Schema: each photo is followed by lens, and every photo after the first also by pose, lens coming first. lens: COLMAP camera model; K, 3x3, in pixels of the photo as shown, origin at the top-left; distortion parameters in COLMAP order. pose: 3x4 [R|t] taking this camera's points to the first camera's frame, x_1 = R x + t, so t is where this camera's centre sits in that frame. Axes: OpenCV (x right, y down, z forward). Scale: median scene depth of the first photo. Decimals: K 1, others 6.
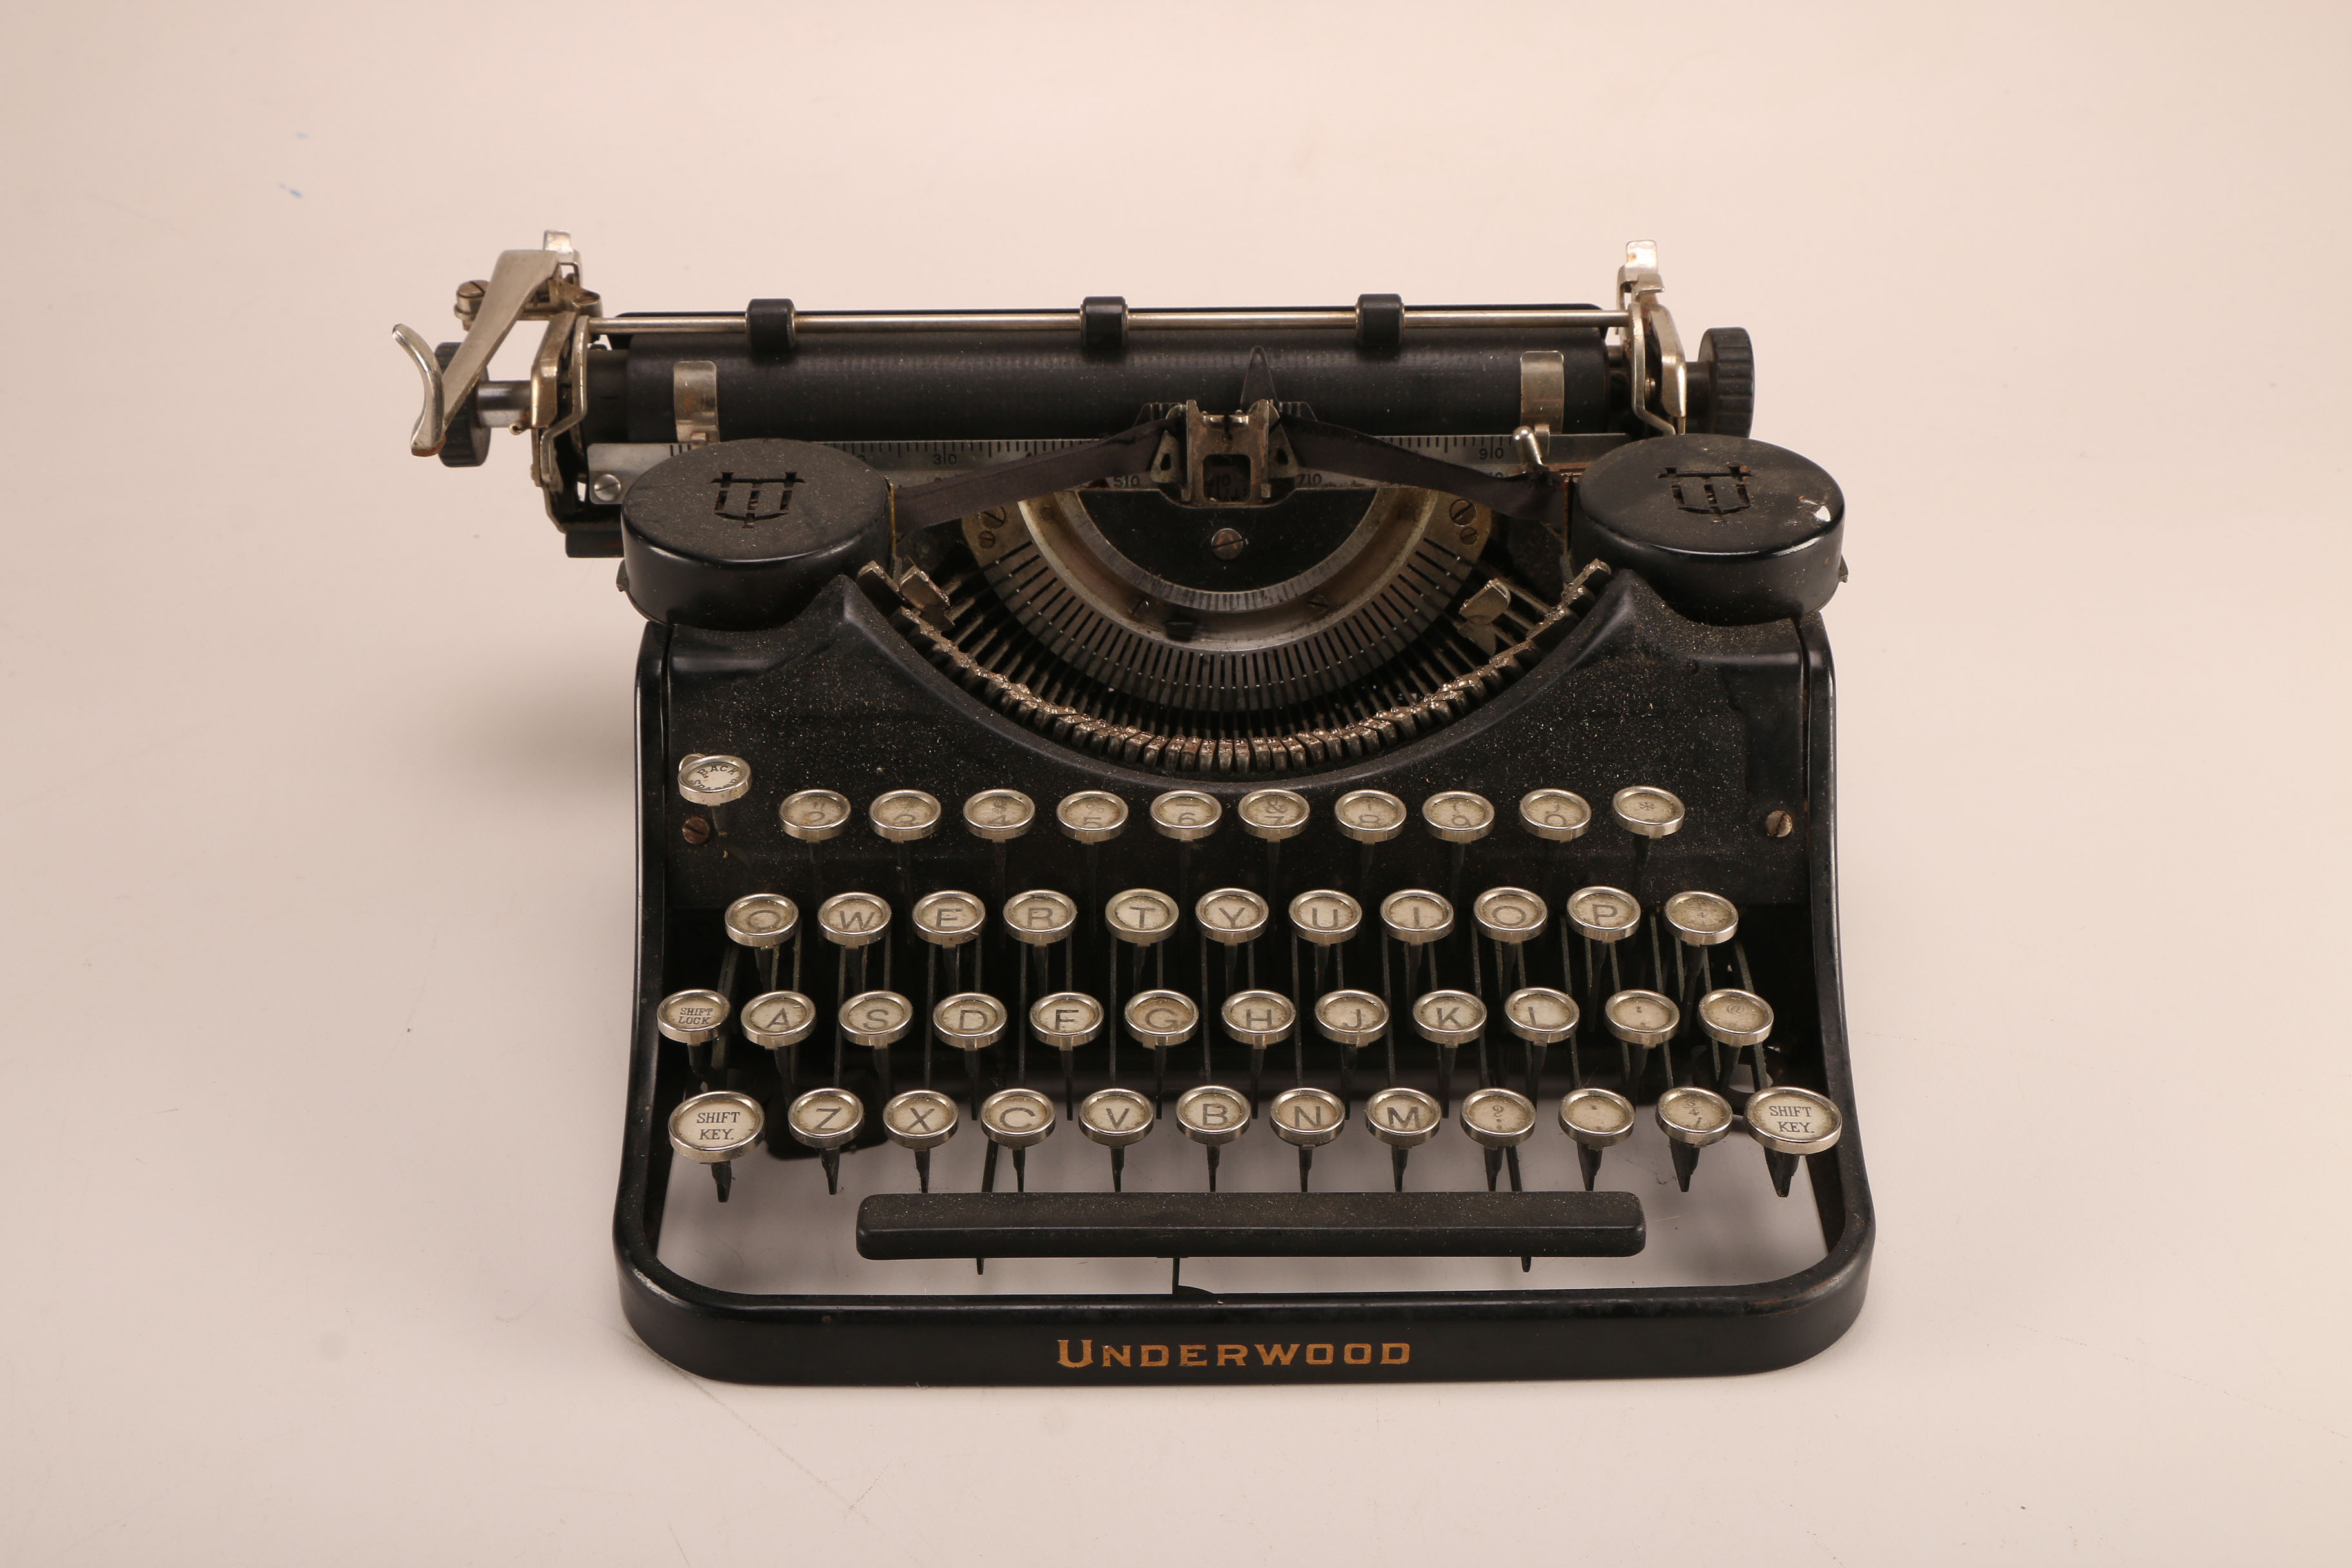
lens RADIAL K [[3140.1, 0, 1176.0], [0, 3140.1, 784.0], [0, 0, 1]] dist [-0.008315, -0.000692]
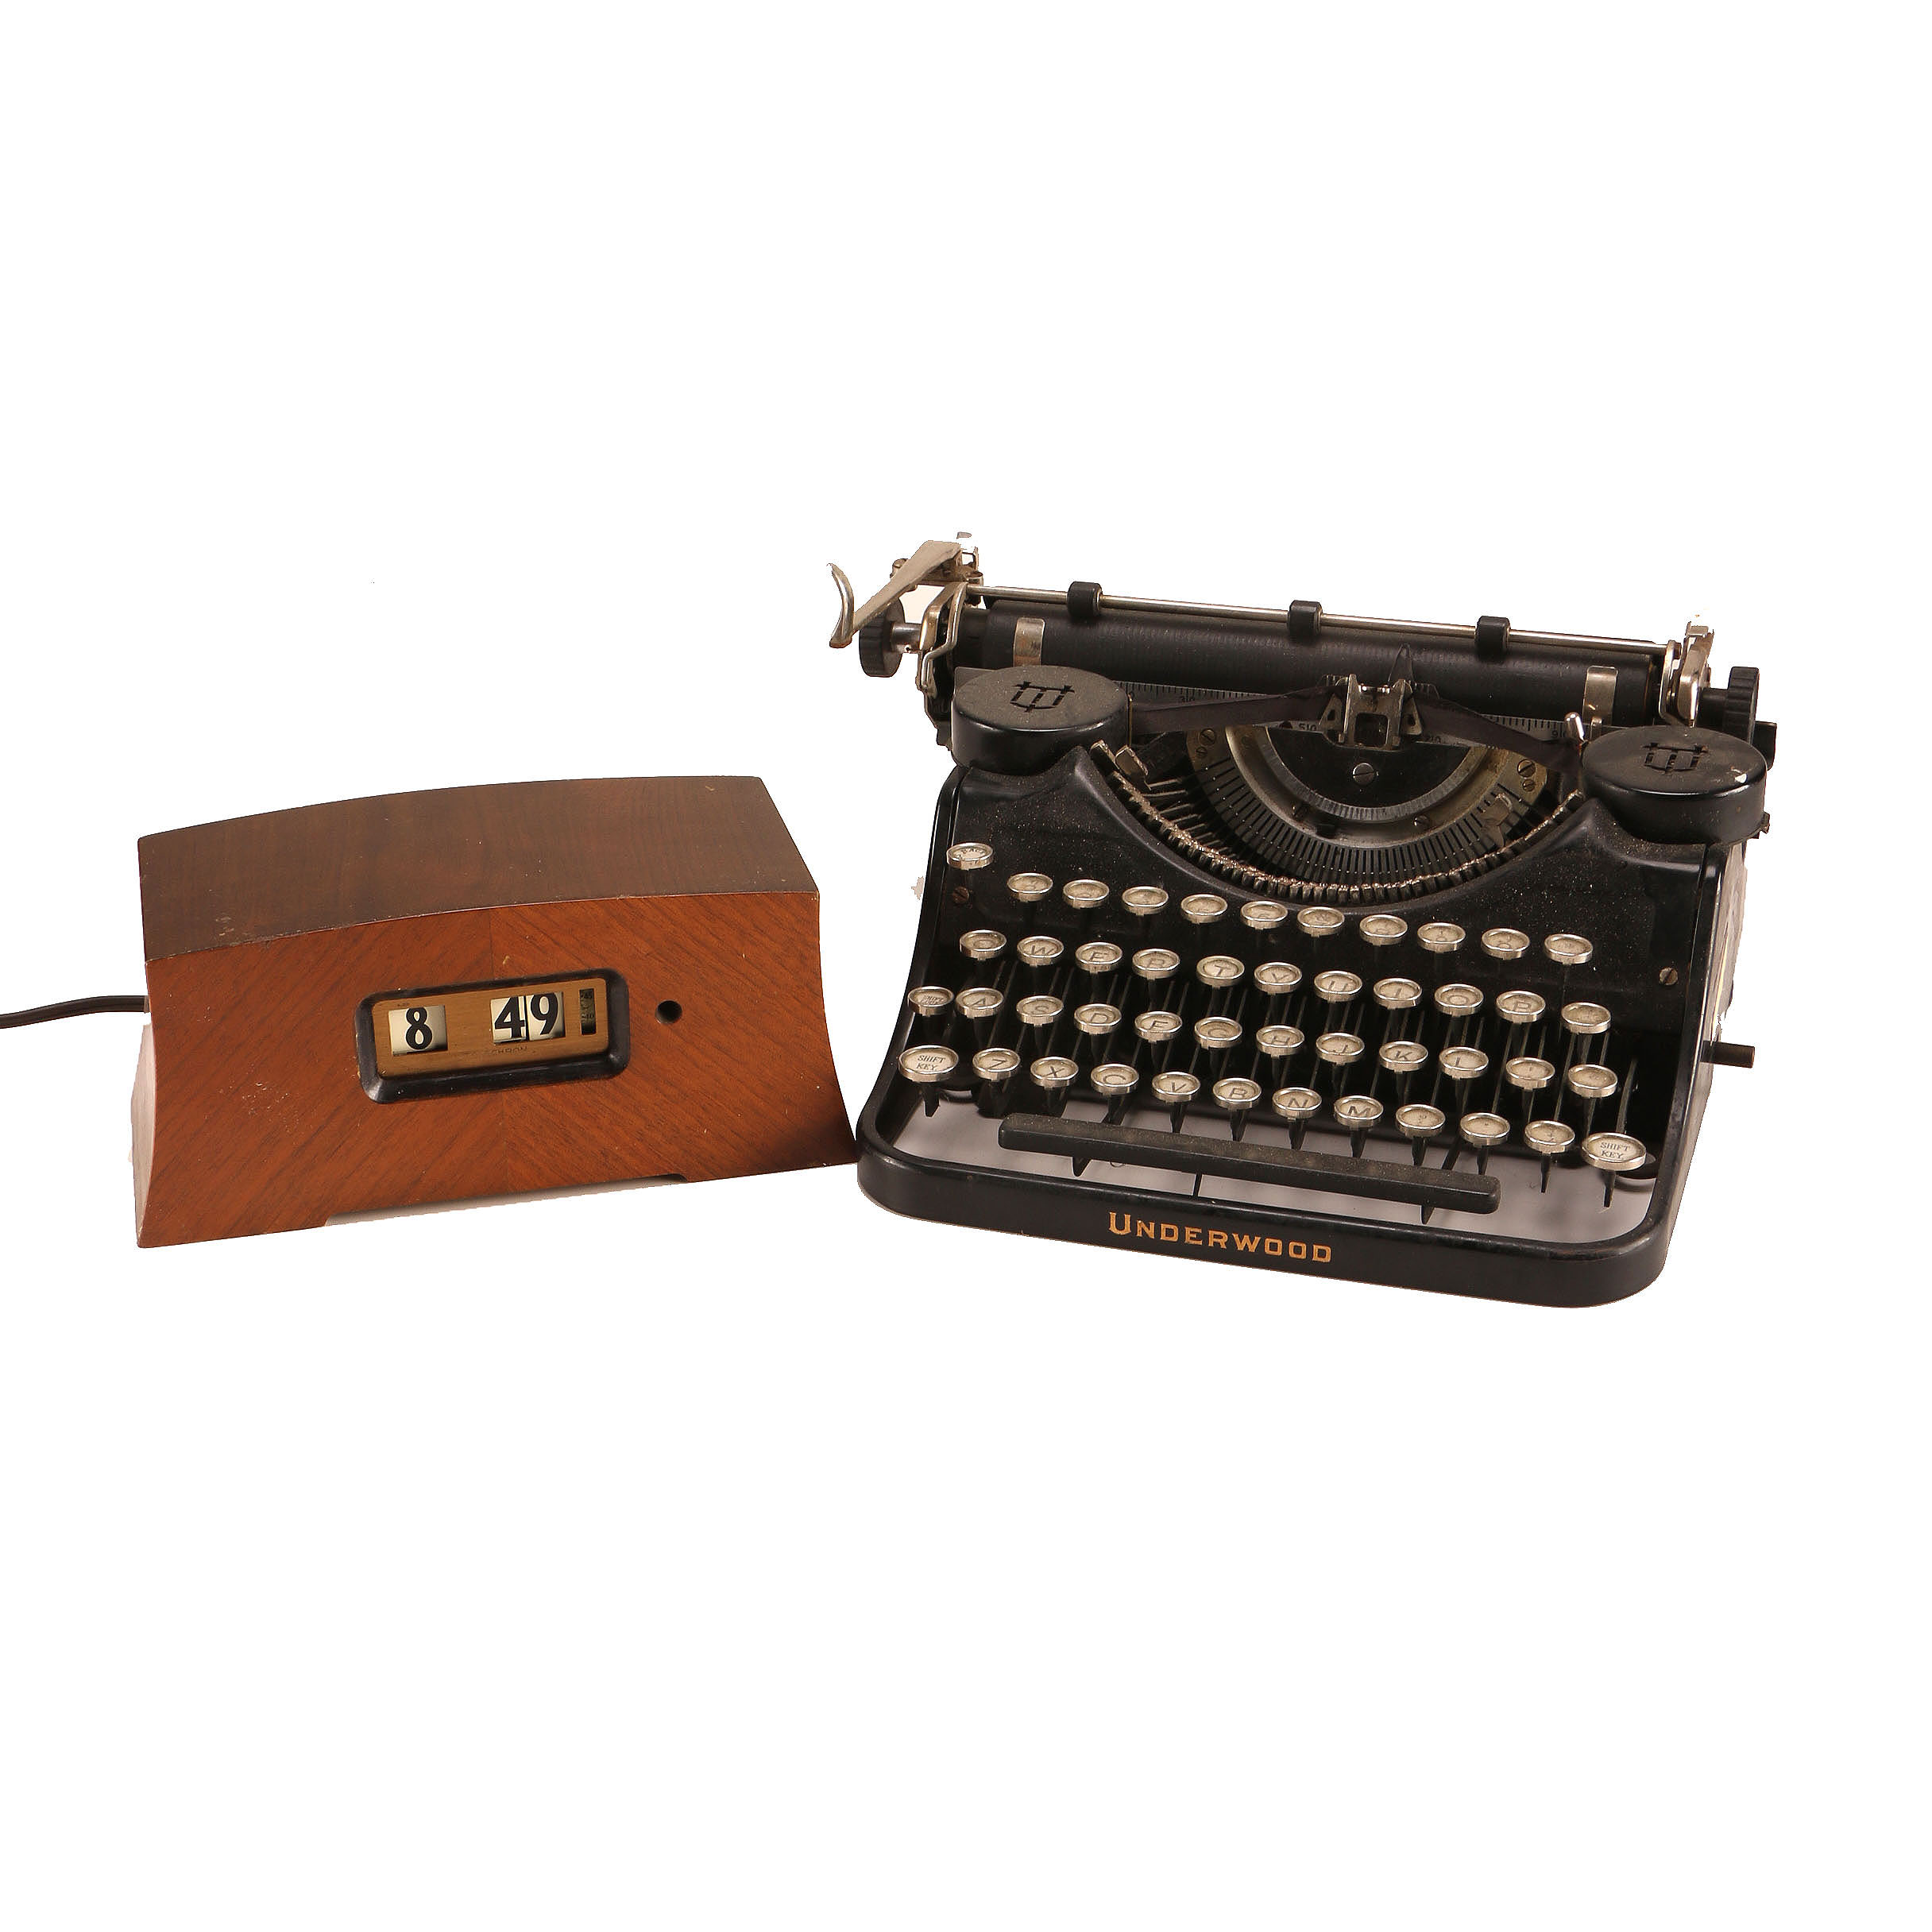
lens RADIAL K [[3406.0, 0, 966.0], [0, 3406.0, 966.0], [0, 0, 1]] dist [-0.017802, 0.146099]
pose [[0.954224, 0.119982, -0.273973, 0.283615], [-0.149695, 0.984611, -0.090178, 0.180871], [0.258937, 0.127063, 0.957500, -0.544754]]
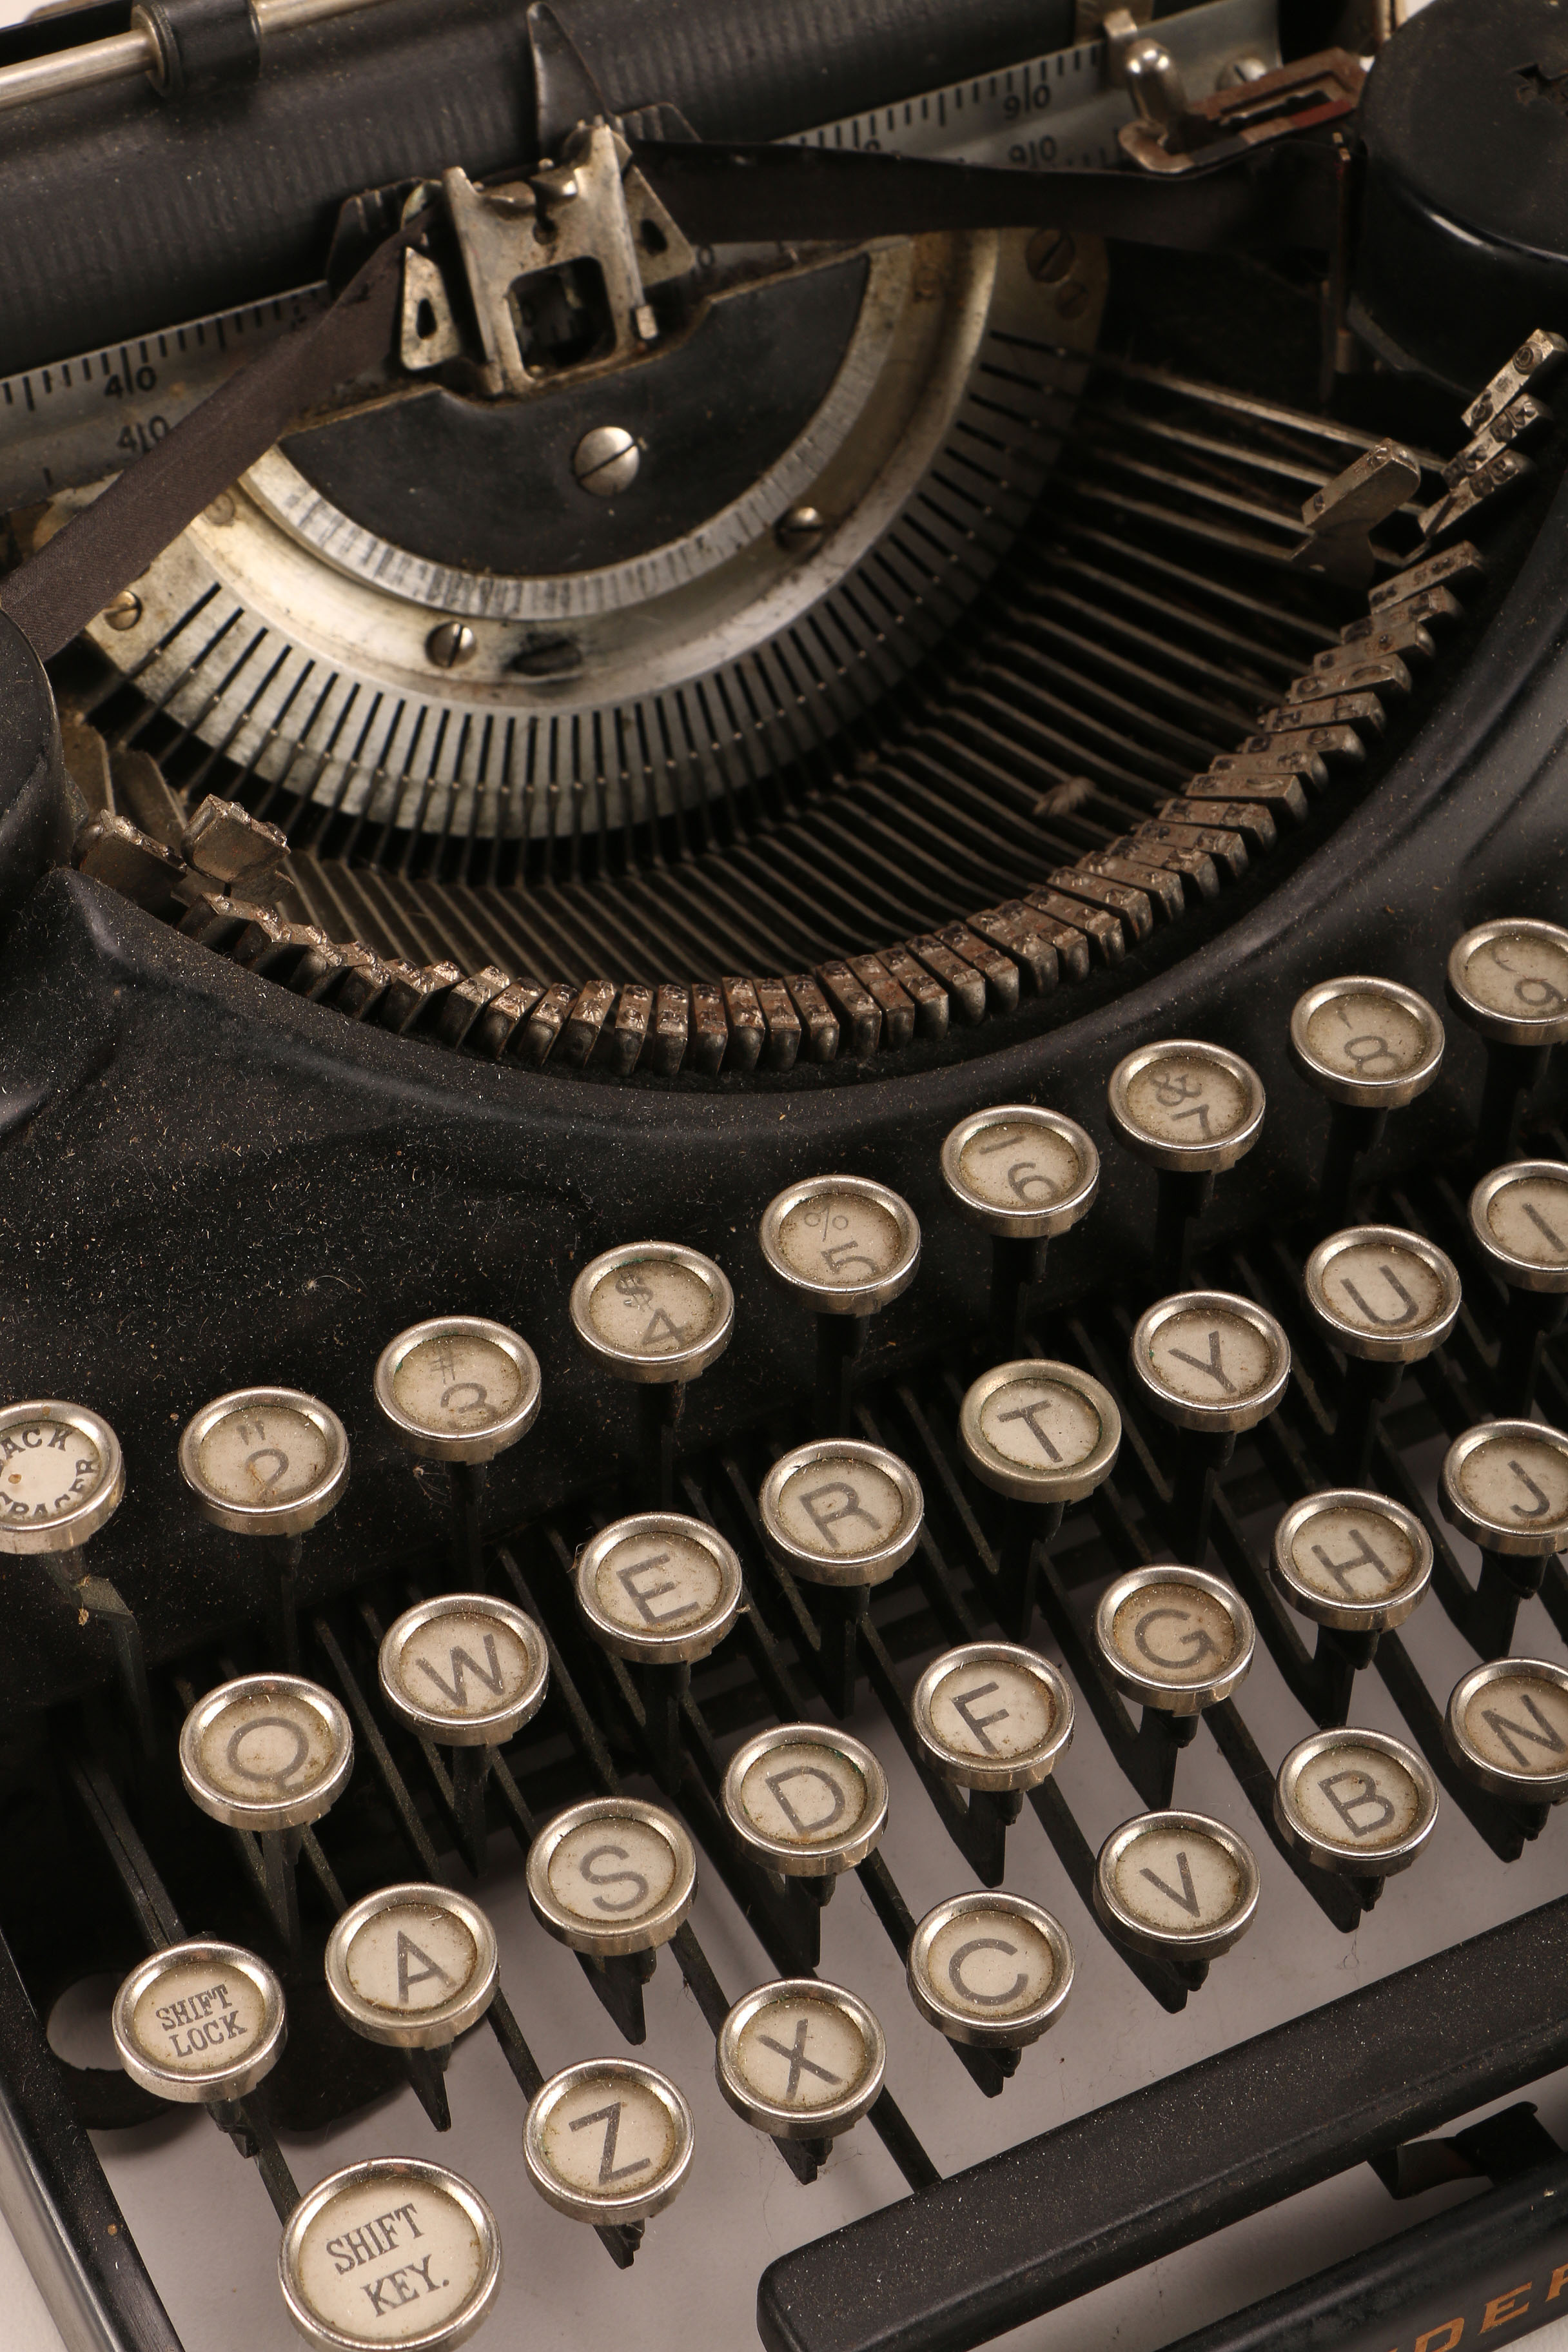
lens RADIAL K [[4655.4, 0, 784.0], [0, 4655.4, 1176.0], [0, 0, 1]] dist [0.114411, -0.065290]
pose [[0.886806, -0.332948, 0.320501, -0.213864], [0.248789, 0.928384, 0.276055, -0.161479], [-0.389460, -0.165070, 0.906131, 0.358318]]
